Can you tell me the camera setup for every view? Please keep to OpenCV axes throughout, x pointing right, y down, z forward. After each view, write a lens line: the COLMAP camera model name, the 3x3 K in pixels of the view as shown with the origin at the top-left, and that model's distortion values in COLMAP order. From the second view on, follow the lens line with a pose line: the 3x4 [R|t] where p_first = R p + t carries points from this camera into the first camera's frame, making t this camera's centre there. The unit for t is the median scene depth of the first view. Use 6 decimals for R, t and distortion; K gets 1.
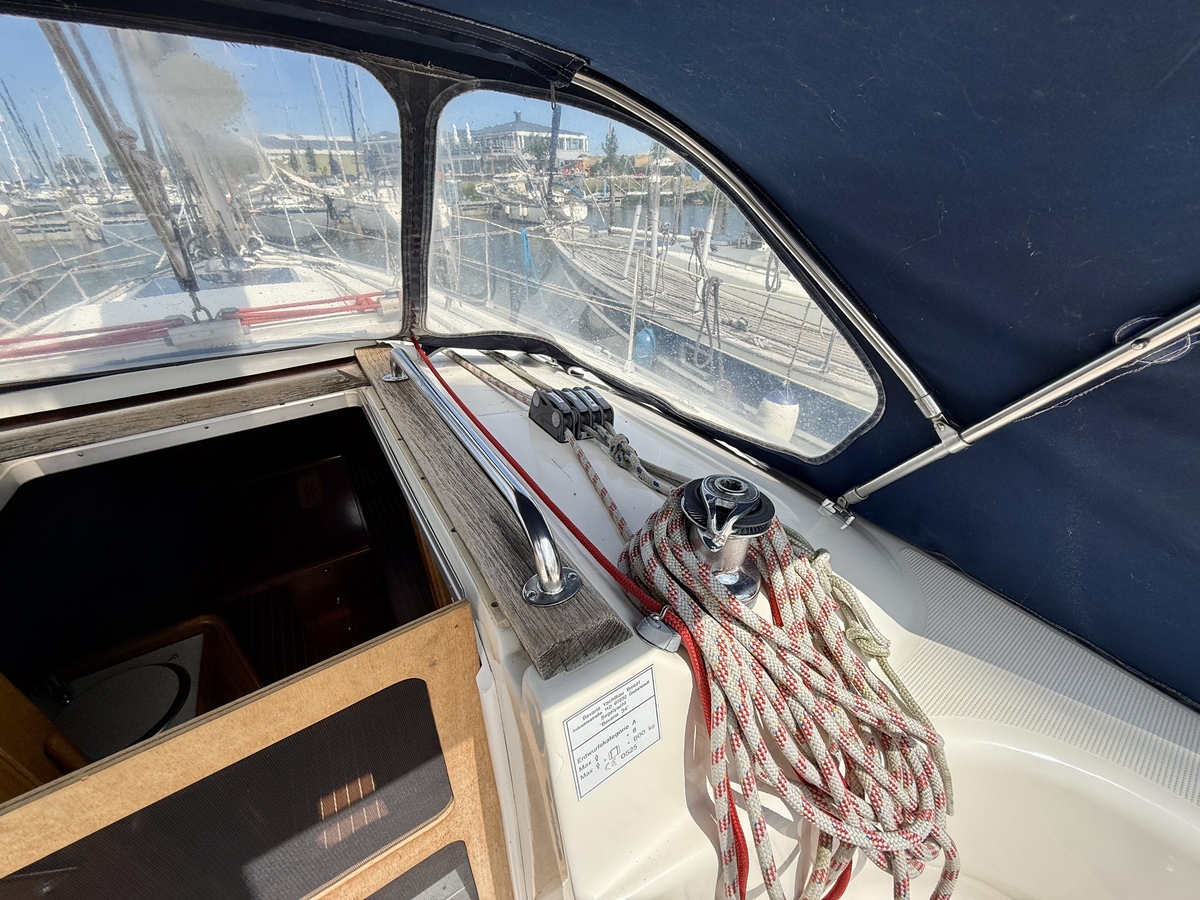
lens RADIAL K [[481.8, 0, 599.5], [0, 481.8, 442.8], [0, 0, 1]] dist [-0.000850, 0.000464]
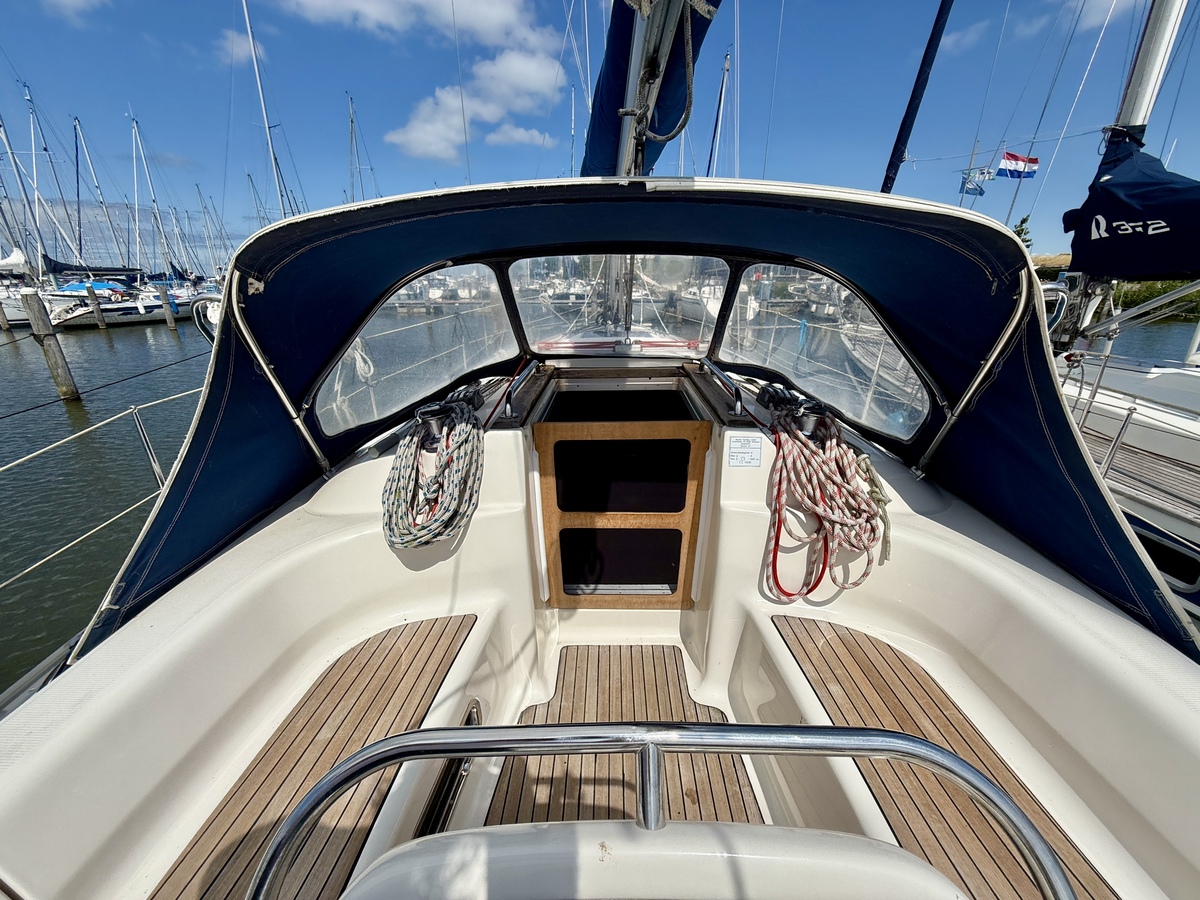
lens RADIAL K [[481.8, 0, 596.8], [0, 481.8, 446.9], [0, 0, 1]] dist [-0.000850, 0.000464]
pose [[0.830631, 0.196264, -0.521087, 0.325301], [-0.279179, 0.956491, -0.084764, 0.407518], [0.481779, 0.215885, 0.849284, -0.829643]]
